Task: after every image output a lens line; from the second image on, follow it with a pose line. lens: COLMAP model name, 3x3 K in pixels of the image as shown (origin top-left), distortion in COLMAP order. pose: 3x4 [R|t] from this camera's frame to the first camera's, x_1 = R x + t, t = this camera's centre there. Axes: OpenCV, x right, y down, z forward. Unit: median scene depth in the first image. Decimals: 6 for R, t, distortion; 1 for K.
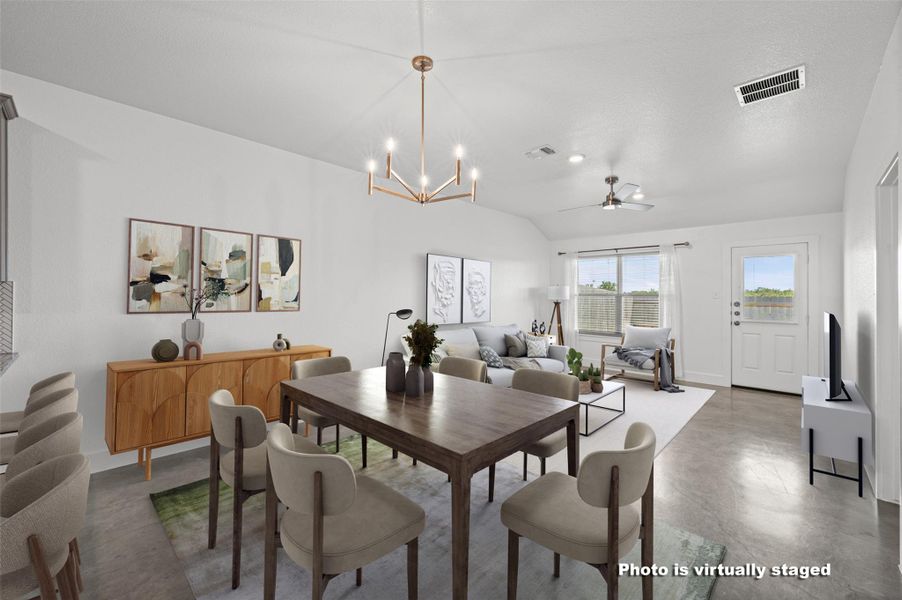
lens RADIAL K [[363.1, 0, 446.5], [0, 363.1, 282.9], [0, 0, 1]] dist [-0.019482, 0.000474]
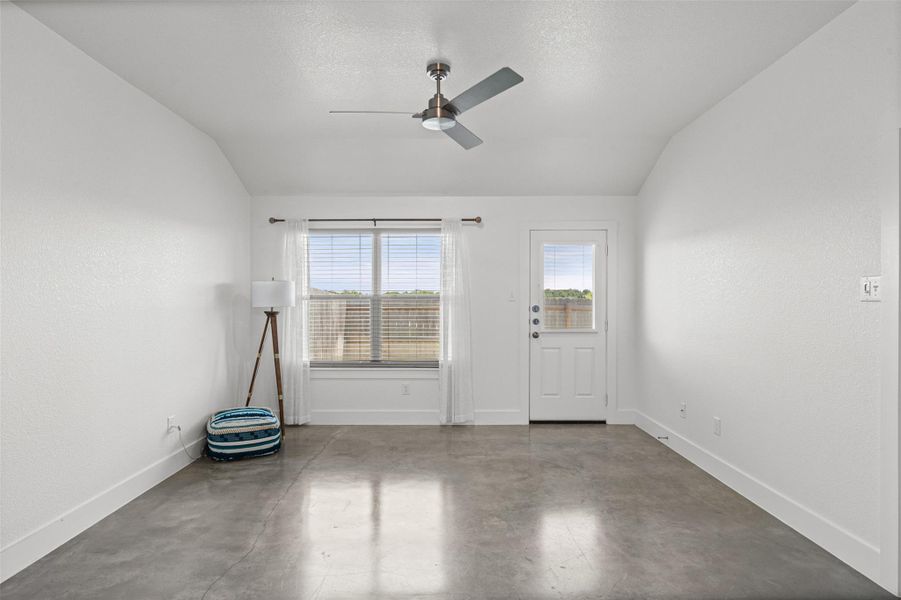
lens RADIAL K [[494.7, 0, 443.9], [0, 494.7, 305.2], [0, 0, 1]] dist [0.002271, 0.000129]
pose [[0.713695, -0.019754, 0.700178, -0.022250], [-0.015461, 0.998914, 0.043942, 0.010721], [-0.700286, -0.042187, 0.712615, 0.415647]]
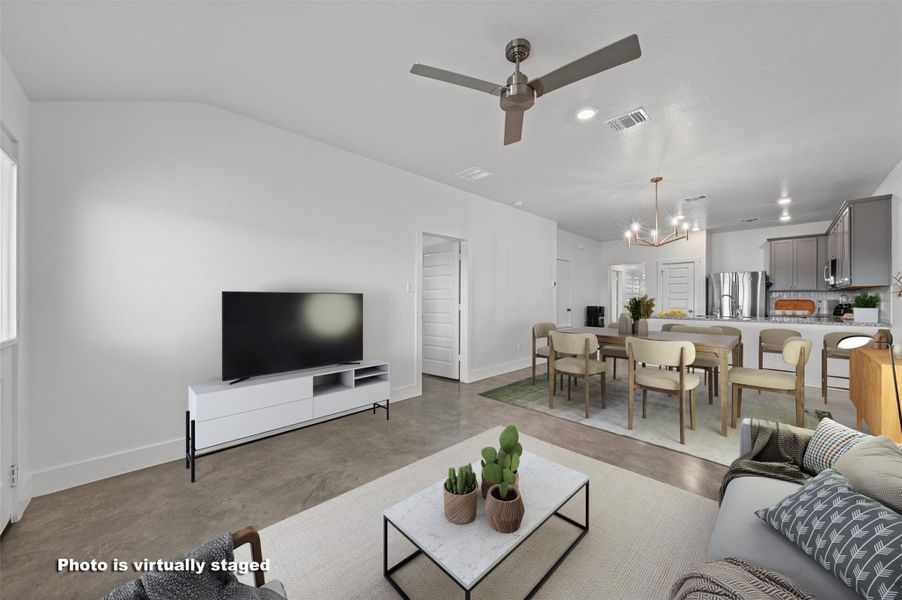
lens RADIAL K [[322.7, 0, 455.0], [0, 322.7, 303.7], [0, 0, 1]] dist [0.000812, 0.000008]
pose [[-0.999826, -0.010579, 0.015392, 0.440357], [-0.010960, 0.999629, -0.024919, 0.067219], [-0.015123, -0.025083, -0.999571, 1.195530]]
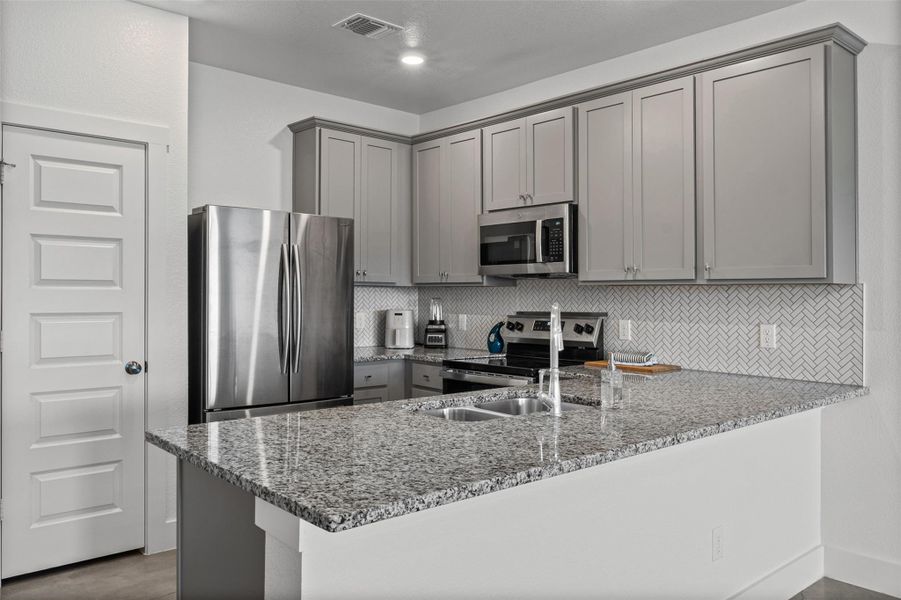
lens RADIAL K [[690.9, 0, 459.4], [0, 690.9, 307.1], [0, 0, 1]] dist [0.003699, -0.002584]
pose [[-0.049702, 0.007118, -0.998739, 0.084384], [0.029855, 0.999538, 0.005638, 0.001769], [0.998318, -0.029537, -0.049891, 0.137602]]
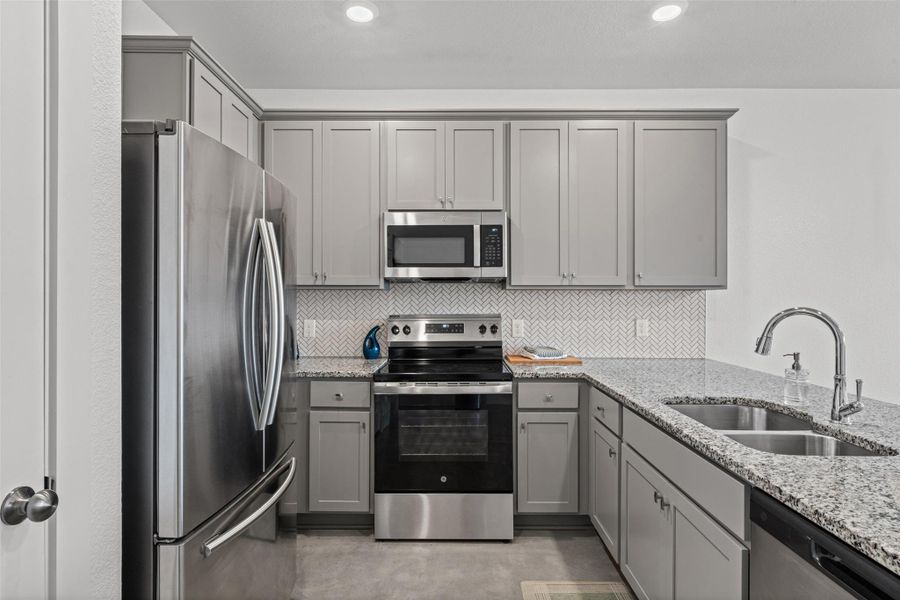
lens RADIAL K [[474.9, 0, 453.7], [0, 474.9, 301.6], [0, 0, 1]] dist [-0.001786, 0.000654]
pose [[0.699893, -0.003435, -0.714240, -0.331415], [0.031924, 0.999139, 0.026479, -0.016629], [0.713534, -0.041334, 0.699400, -0.213113]]
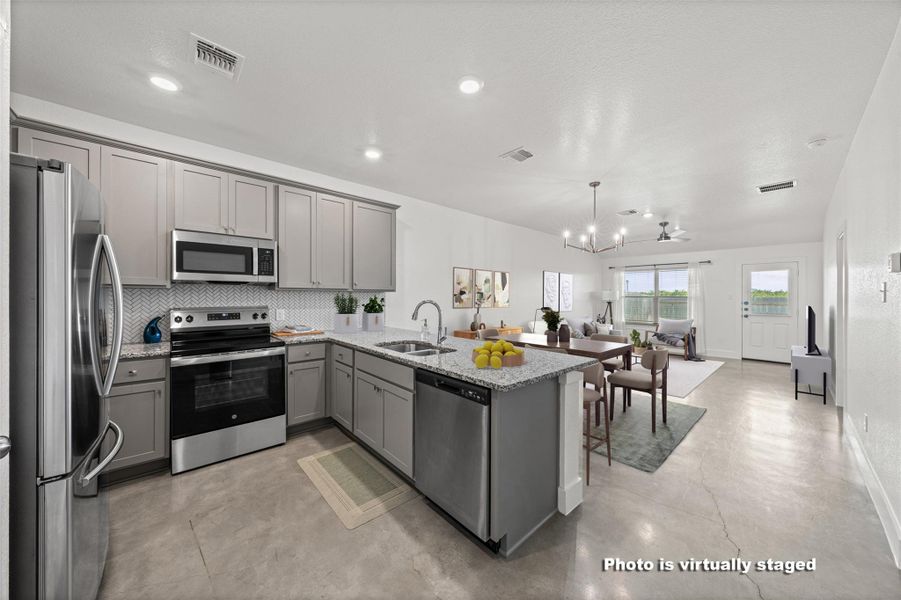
lens RADIAL K [[308.1, 0, 451.4], [0, 308.1, 298.9], [0, 0, 1]] dist [0.001291, -0.000041]
pose [[0.998347, -0.003332, -0.057379, -0.327166], [0.005876, 0.999004, 0.044231, -0.021514], [0.057175, -0.044495, 0.997372, -0.334264]]
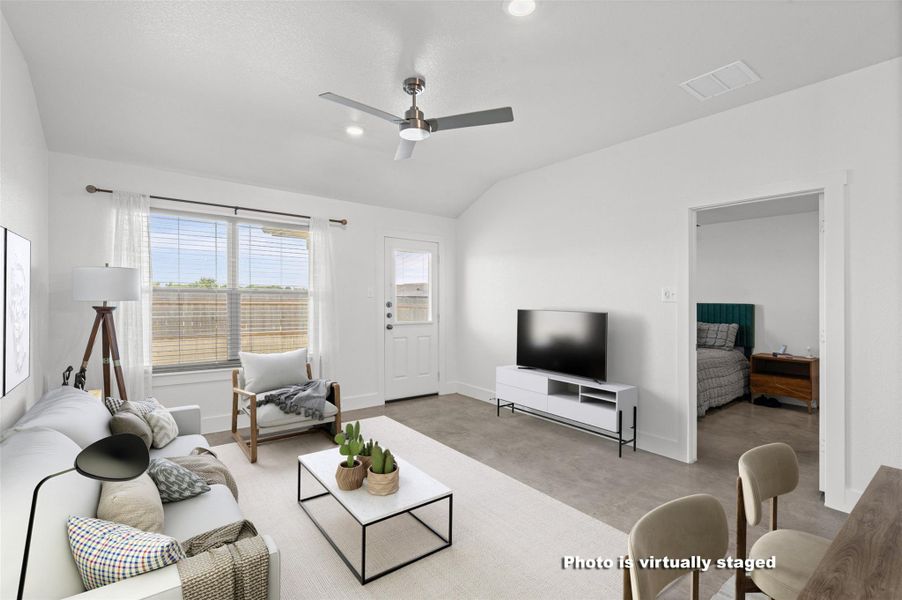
lens RADIAL K [[414.4, 0, 455.1], [0, 414.4, 303.3], [0, 0, 1]] dist [0.002304, 0.000155]
pose [[0.134022, -0.020578, 0.990765, -0.136877], [-0.049337, 0.998406, 0.027411, 0.021554], [-0.989749, -0.052555, 0.132793, 0.713071]]
